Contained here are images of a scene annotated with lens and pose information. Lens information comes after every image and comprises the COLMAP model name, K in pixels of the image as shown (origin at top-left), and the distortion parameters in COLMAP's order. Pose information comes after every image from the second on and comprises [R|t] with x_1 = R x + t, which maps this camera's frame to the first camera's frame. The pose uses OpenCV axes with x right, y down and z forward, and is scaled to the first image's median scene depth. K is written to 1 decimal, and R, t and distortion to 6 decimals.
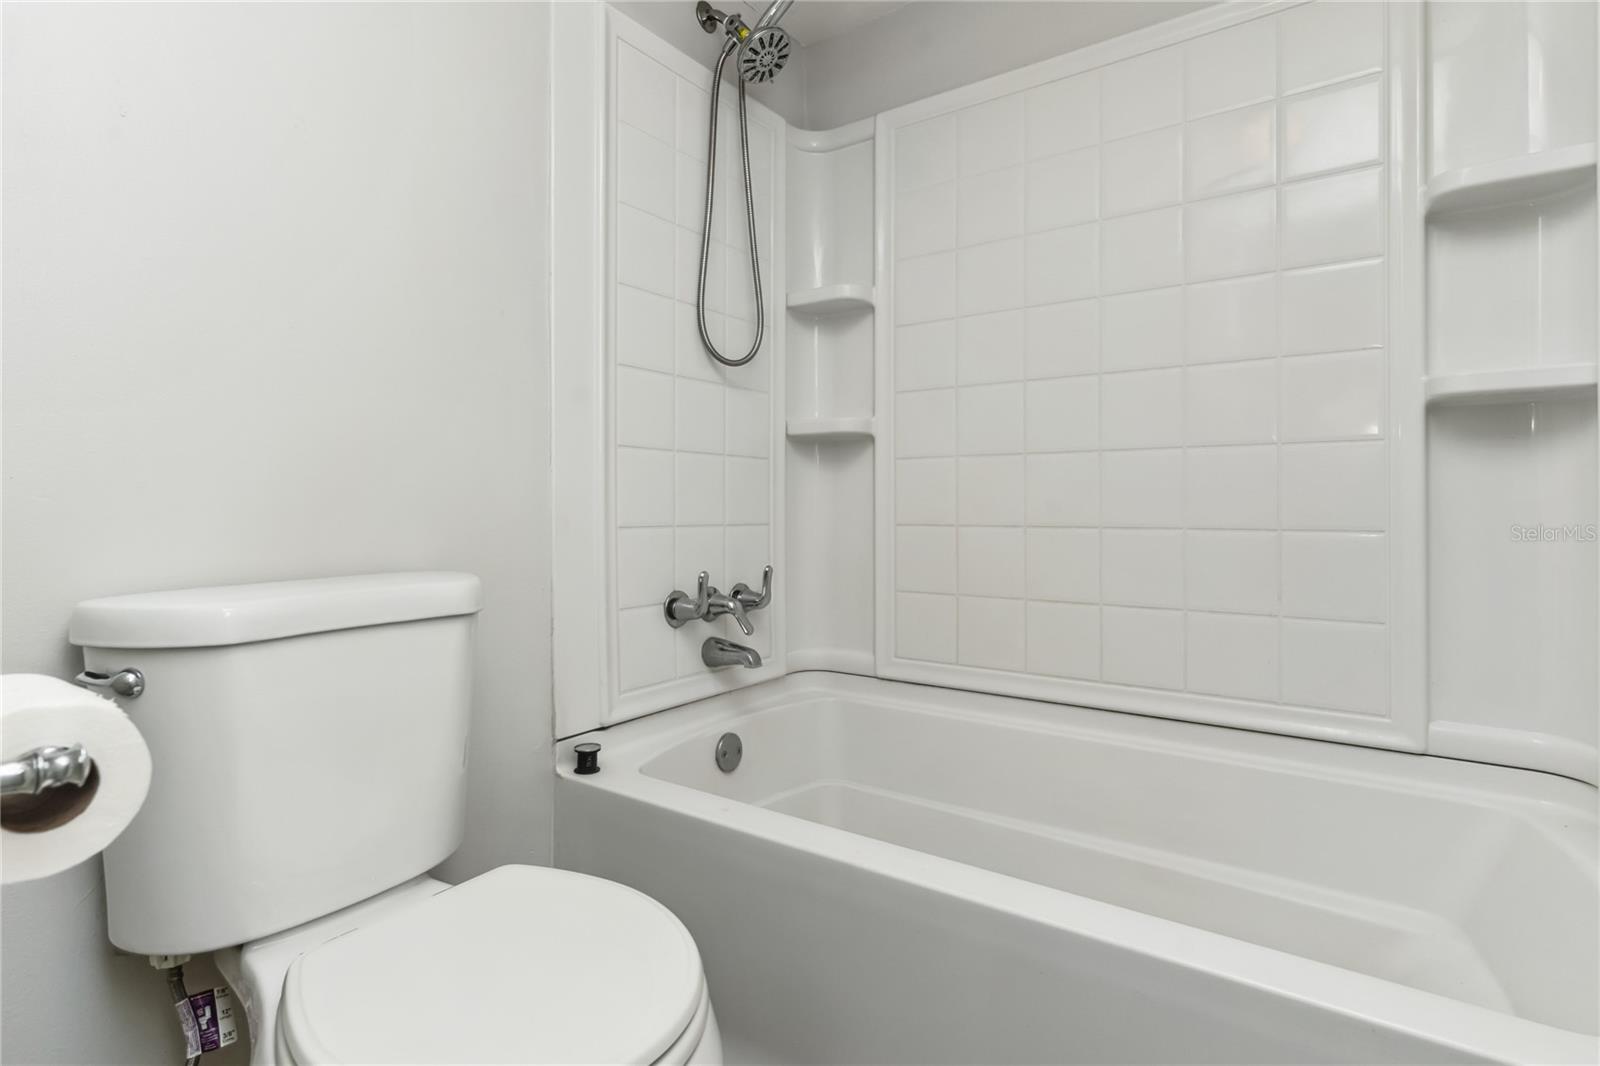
lens RADIAL K [[805.7, 0, 805.4], [0, 805.7, 483.3], [0, 0, 1]] dist [0.001410, -0.000383]
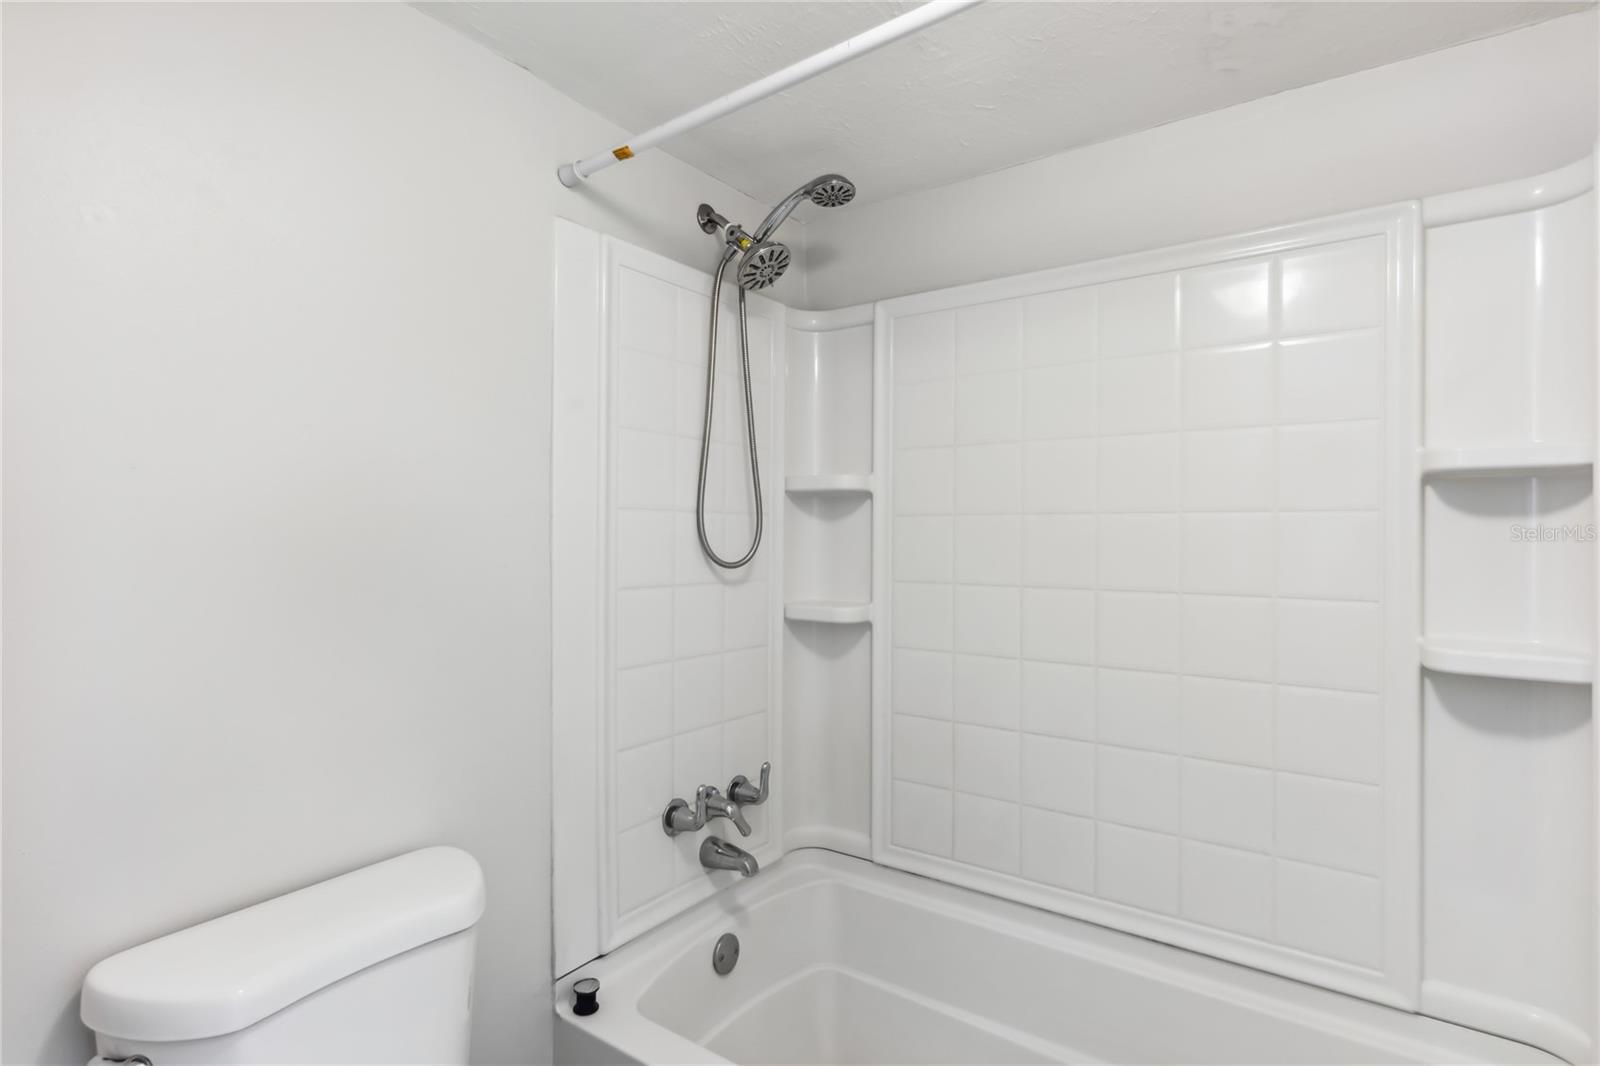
lens RADIAL K [[796.2, 0, 798.6], [0, 796.2, 541.1], [0, 0, 1]] dist [0.003153, 0.000087]
pose [[0.999966, 0.005034, -0.006467, -0.000138], [-0.005000, 0.999974, 0.005241, -0.186153], [0.006493, -0.005208, 0.999965, 0.001639]]
